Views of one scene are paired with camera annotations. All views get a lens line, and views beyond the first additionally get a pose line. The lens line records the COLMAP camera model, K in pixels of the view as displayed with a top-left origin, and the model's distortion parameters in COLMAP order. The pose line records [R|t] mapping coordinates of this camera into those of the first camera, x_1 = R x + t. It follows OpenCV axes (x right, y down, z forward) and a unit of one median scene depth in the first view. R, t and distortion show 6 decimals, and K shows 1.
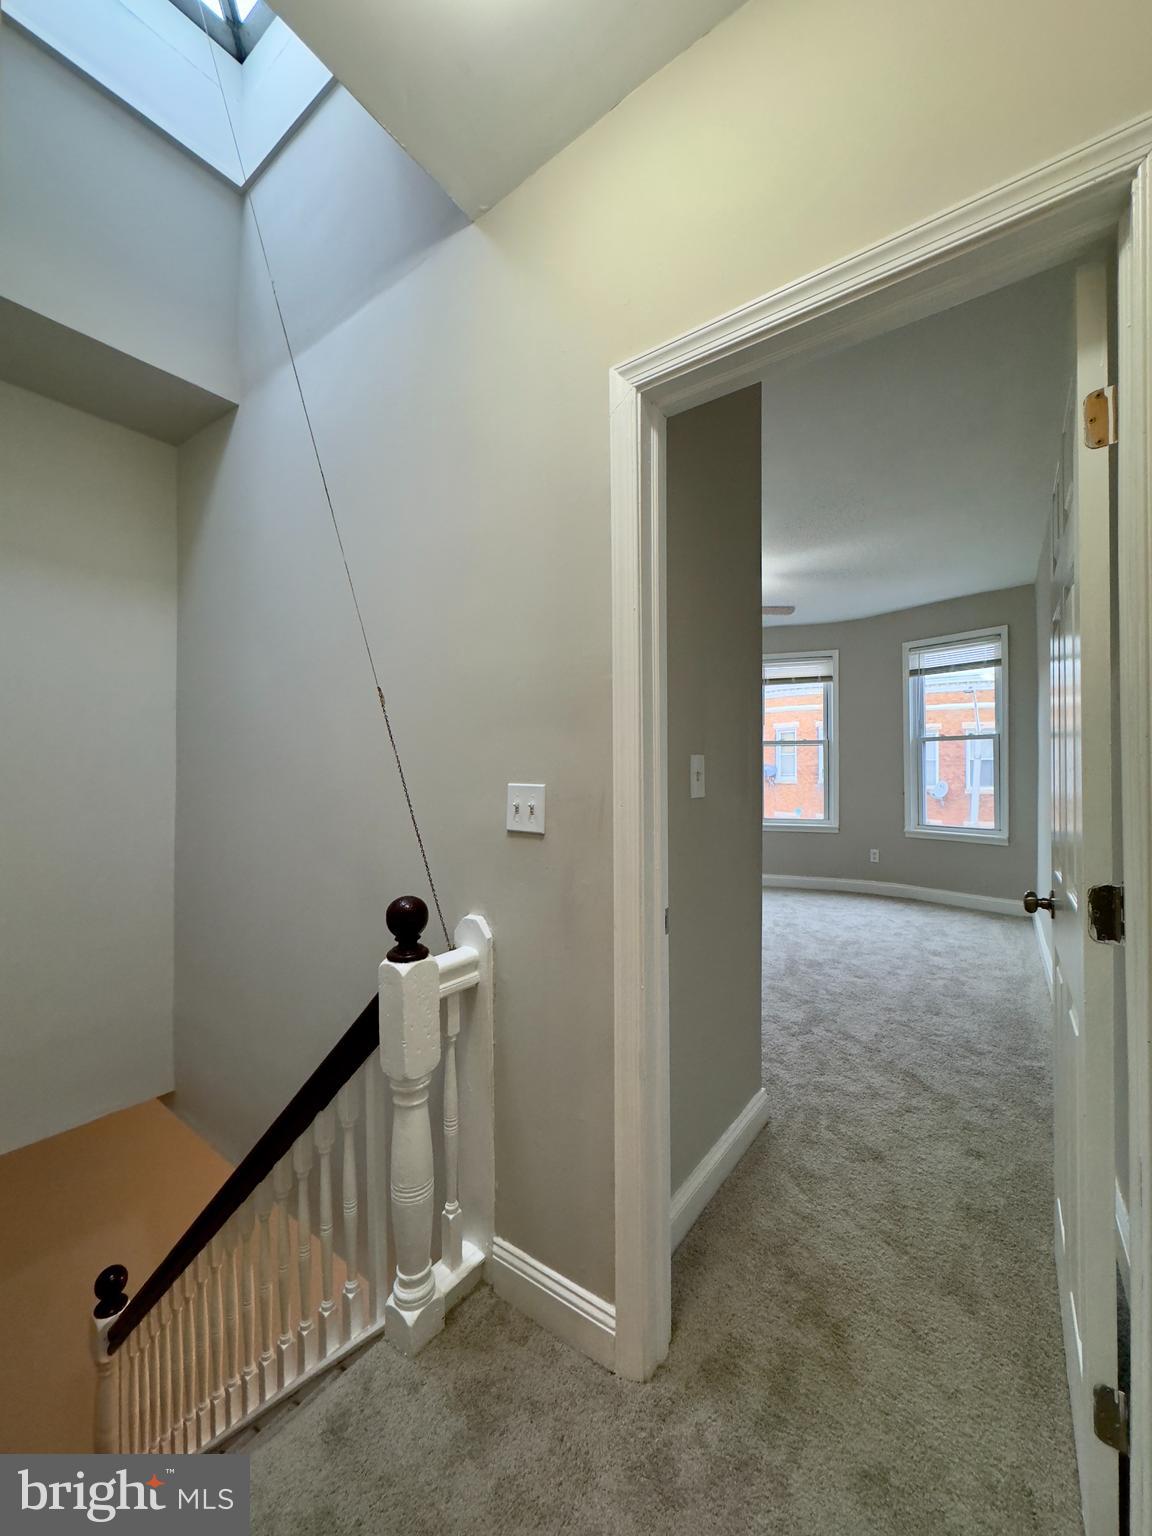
lens RADIAL K [[610.3, 0, 574.9], [0, 610.3, 767.8], [0, 0, 1]] dist [-0.002230, 0.000442]
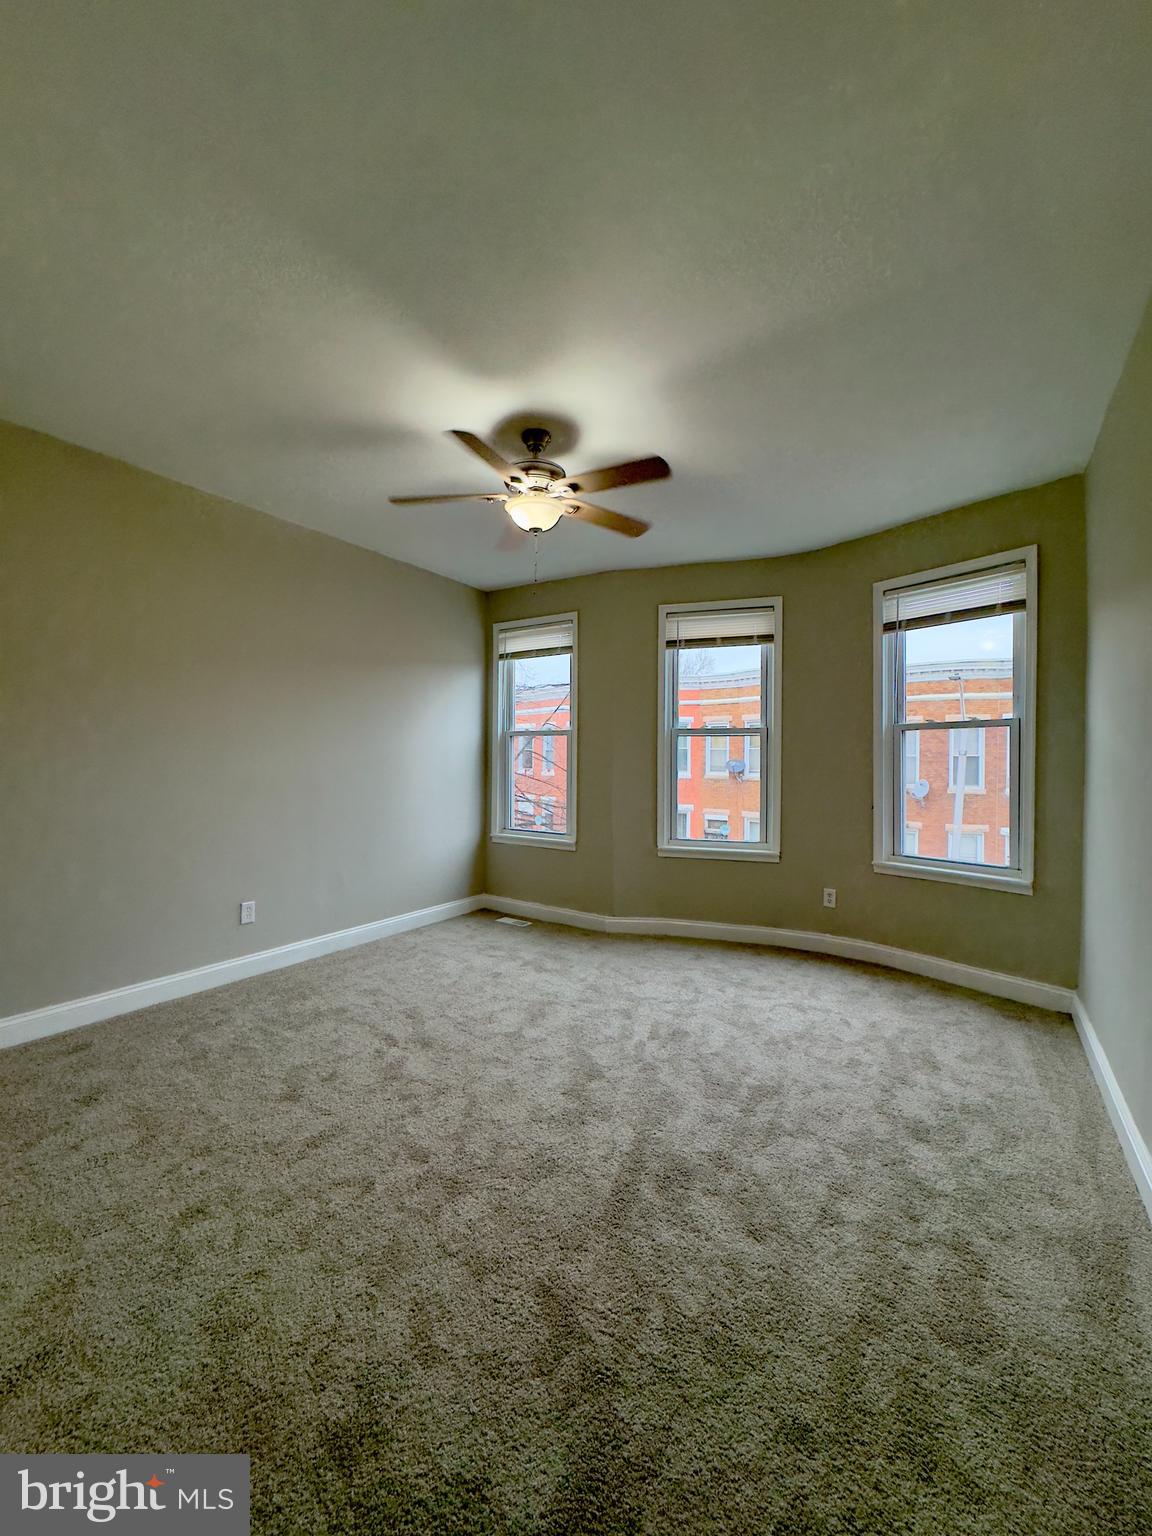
lens RADIAL K [[610.3, 0, 574.7], [0, 610.3, 767.6], [0, 0, 1]] dist [-0.002230, 0.000442]
pose [[0.999653, 0.006768, 0.025445, 0.213553], [-0.007065, 0.999908, 0.011571, -0.008145], [-0.025365, -0.011747, 0.999609, 0.371459]]
